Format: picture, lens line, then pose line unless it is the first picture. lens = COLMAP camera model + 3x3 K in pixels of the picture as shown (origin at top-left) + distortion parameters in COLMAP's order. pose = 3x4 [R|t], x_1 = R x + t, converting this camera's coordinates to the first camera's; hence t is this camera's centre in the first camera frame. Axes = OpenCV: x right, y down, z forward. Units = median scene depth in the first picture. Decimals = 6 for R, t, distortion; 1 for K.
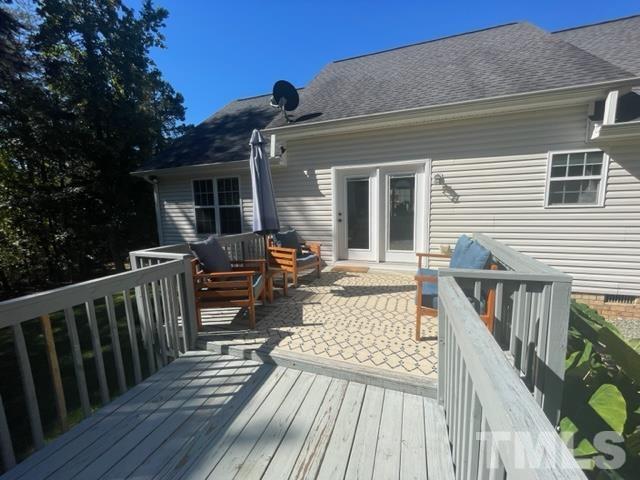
lens RADIAL K [[255.9, 0, 320.0], [0, 255.9, 240.0], [0, 0, 1]] dist [0.000755, 0.000059]
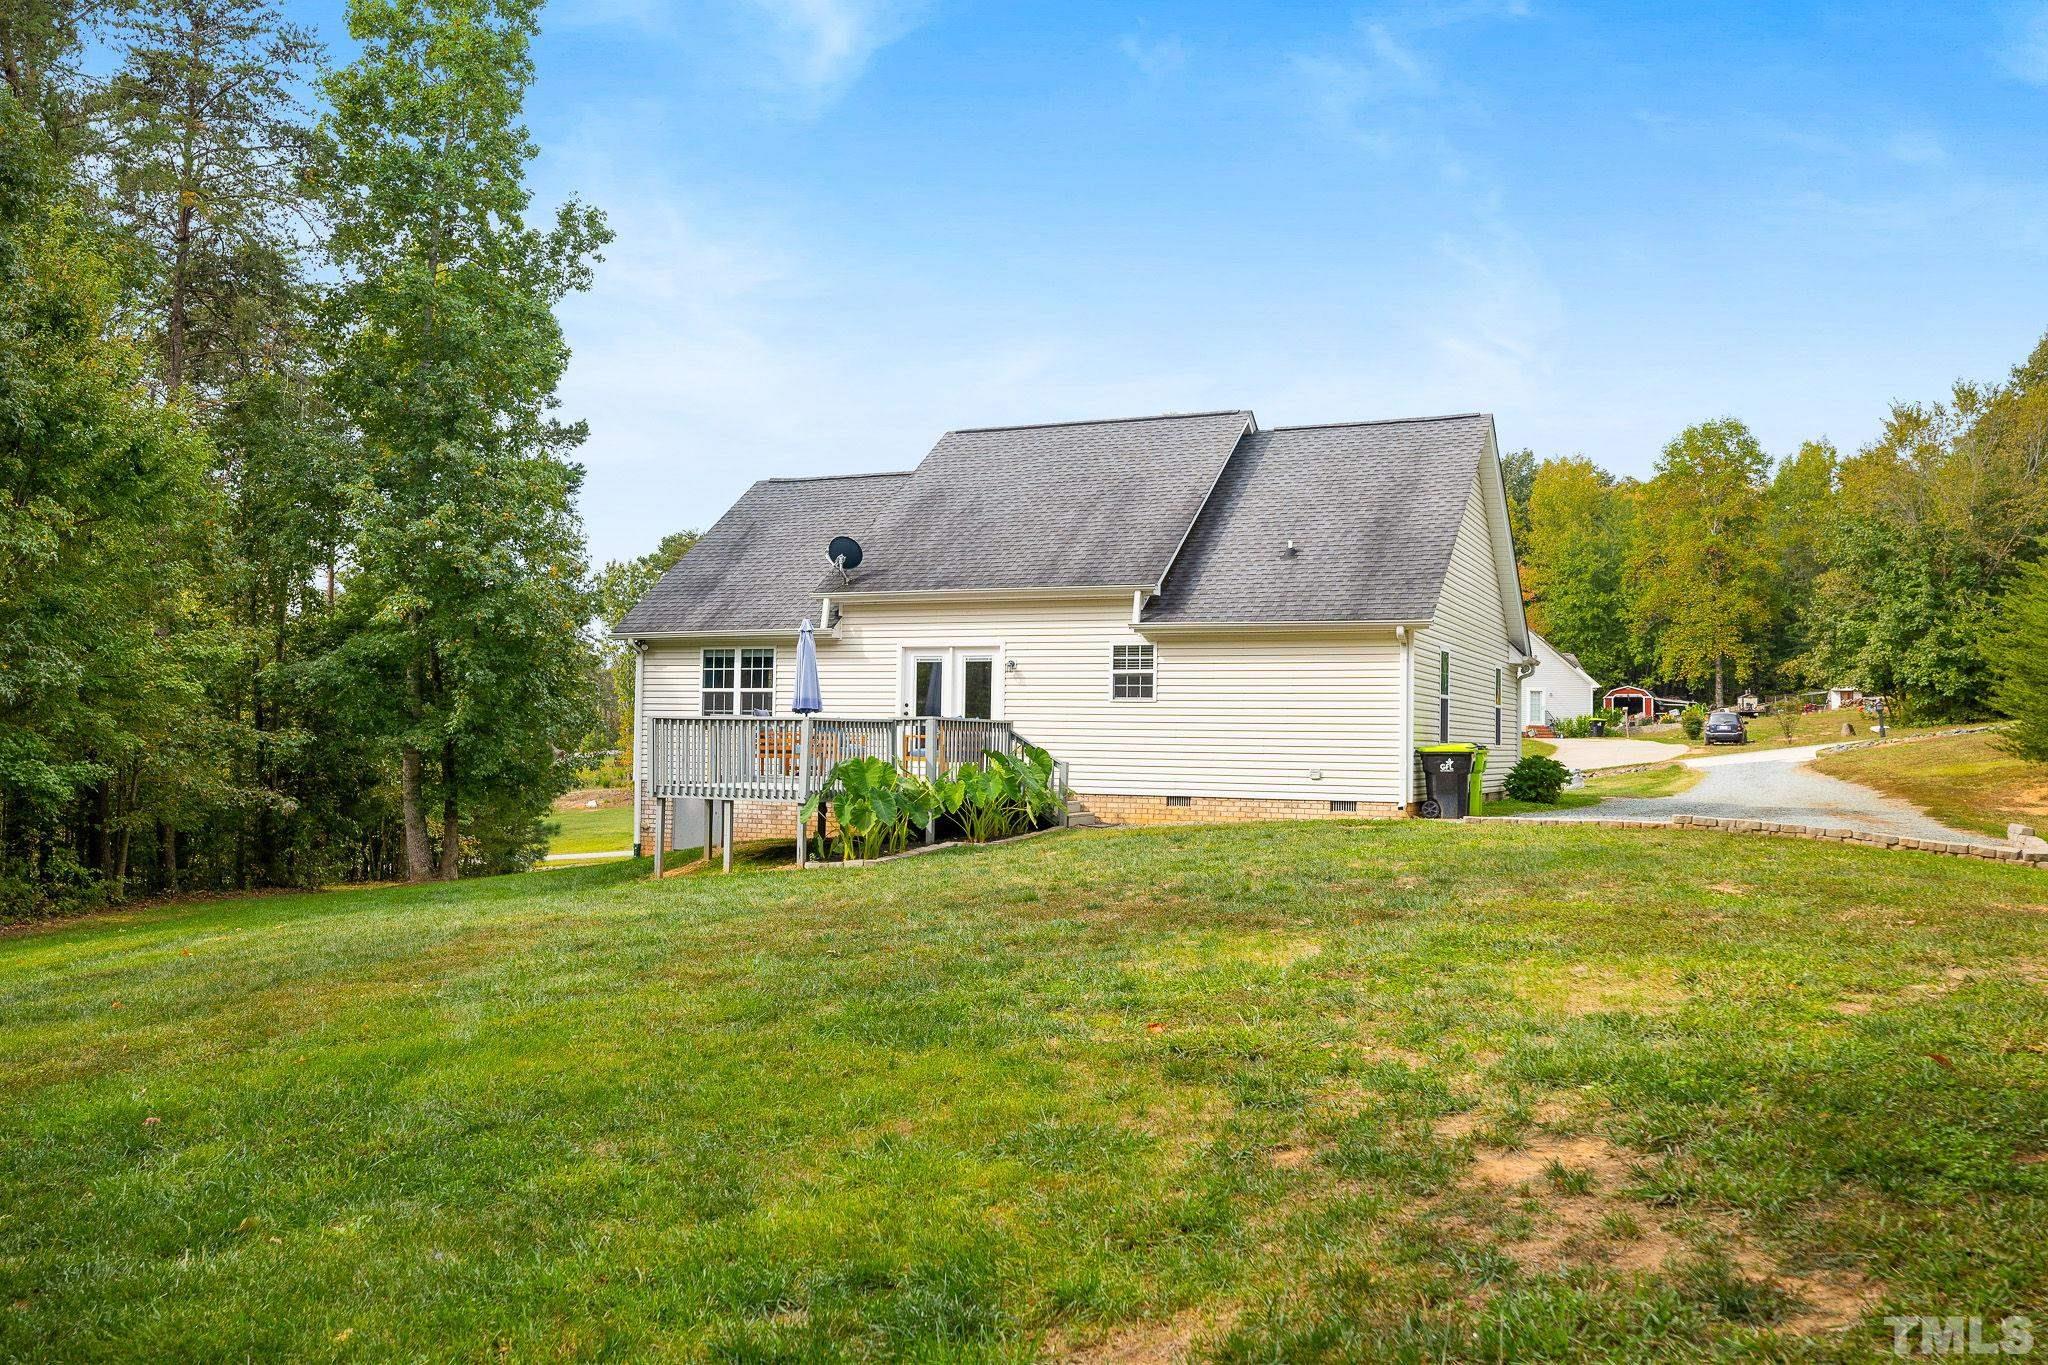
lens RADIAL K [[952.3, 0, 1024.4], [0, 952.3, 673.1], [0, 0, 1]] dist [-0.003665, 0.005880]
pose [[0.999400, 0.033973, 0.006773, 0.546915], [-0.032373, 0.985516, -0.166466, 0.361694], [-0.012330, 0.166147, 0.986024, -2.448277]]
